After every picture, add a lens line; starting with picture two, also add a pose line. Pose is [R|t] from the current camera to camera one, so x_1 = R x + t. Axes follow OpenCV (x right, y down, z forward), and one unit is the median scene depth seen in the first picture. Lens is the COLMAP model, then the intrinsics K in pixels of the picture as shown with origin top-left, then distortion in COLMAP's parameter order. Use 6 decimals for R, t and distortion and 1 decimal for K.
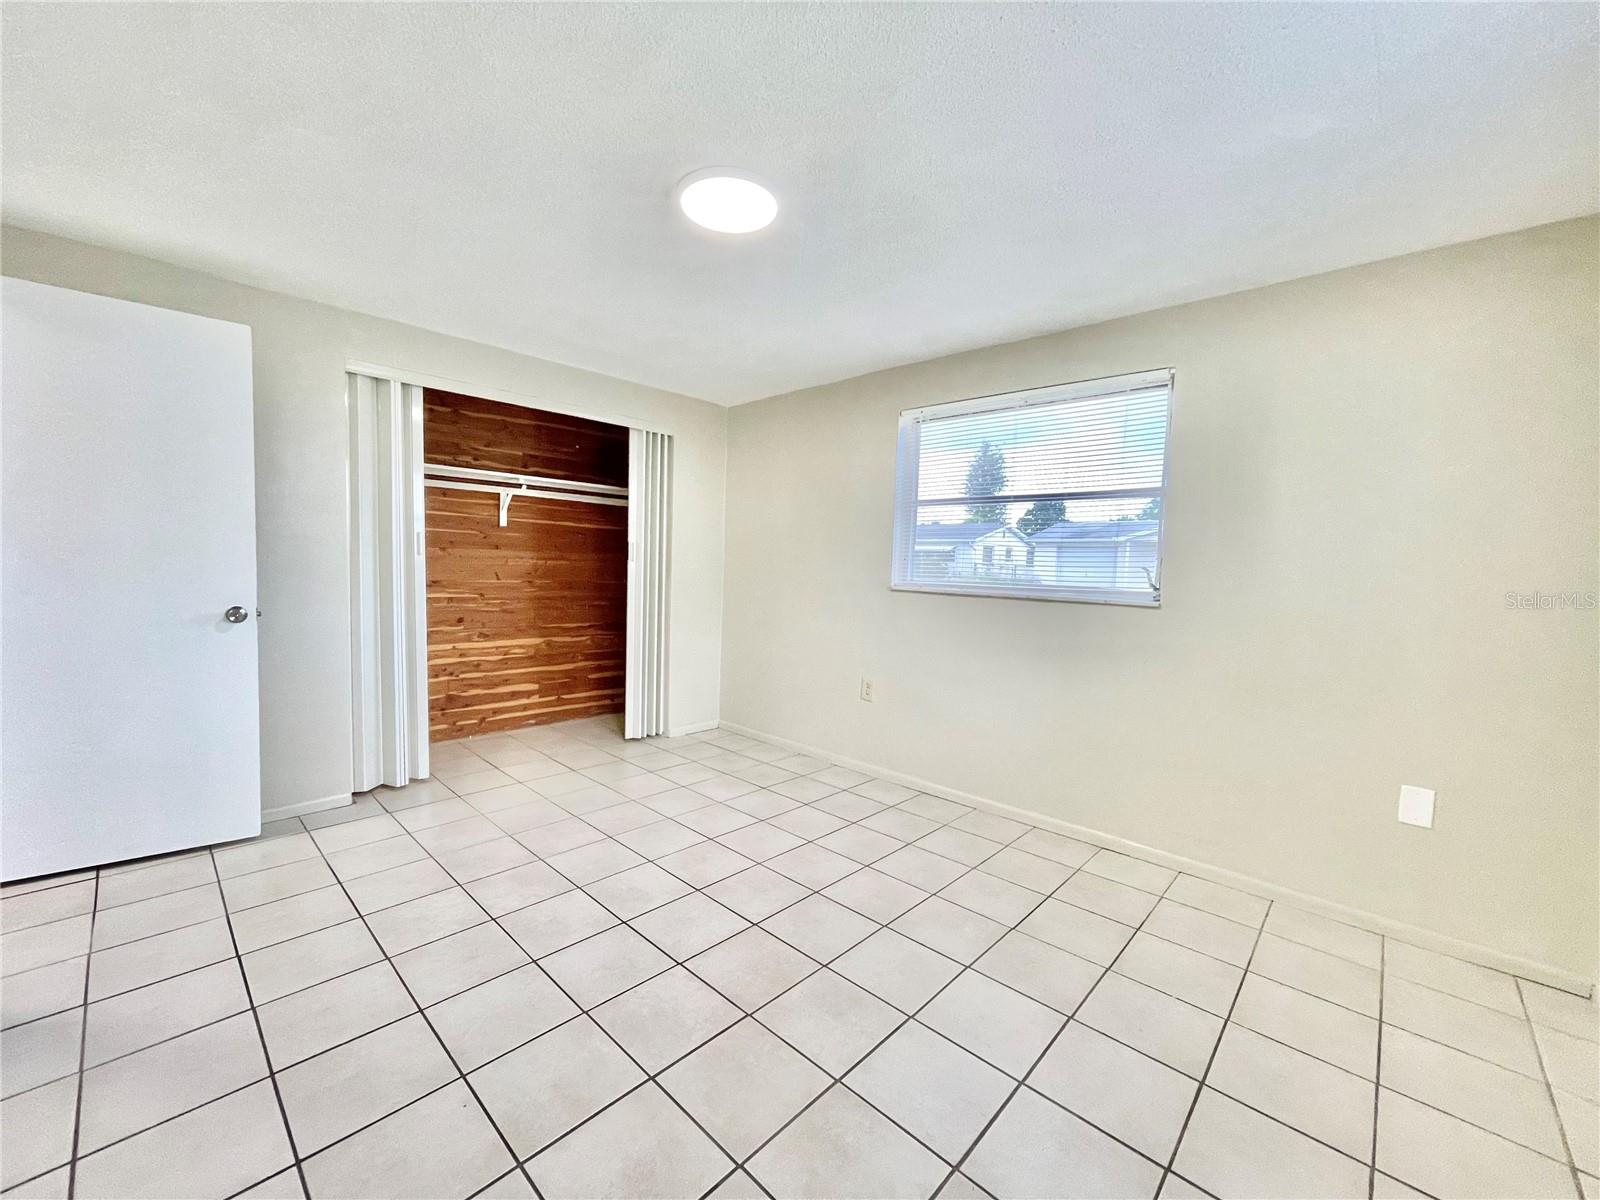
lens RADIAL K [[642.2, 0, 793.9], [0, 642.2, 607.6], [0, 0, 1]] dist [-0.001321, -0.000116]
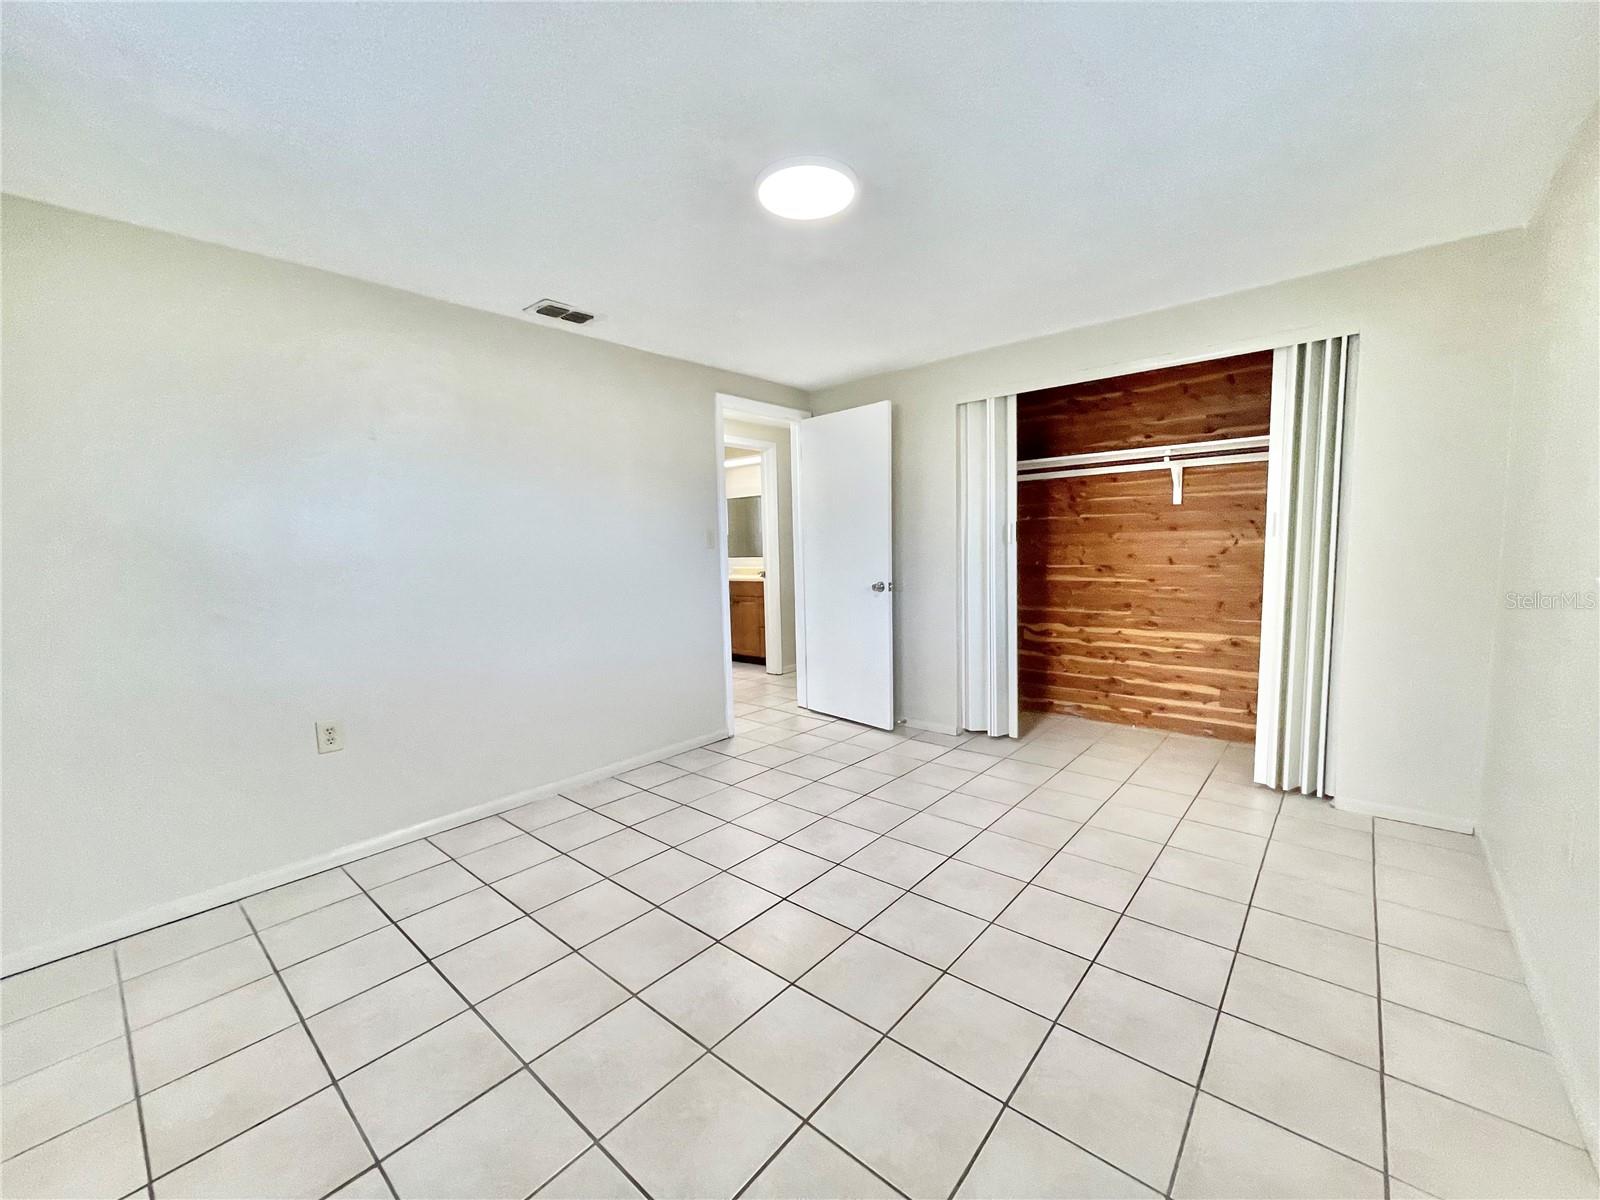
lens RADIAL K [[642.2, 0, 793.9], [0, 642.2, 607.6], [0, 0, 1]] dist [-0.001321, -0.000116]
pose [[0.044415, 0.063953, -0.996964, 0.432499], [-0.042850, 0.997152, 0.062056, -0.016154], [0.998094, 0.039963, 0.047029, 0.437932]]
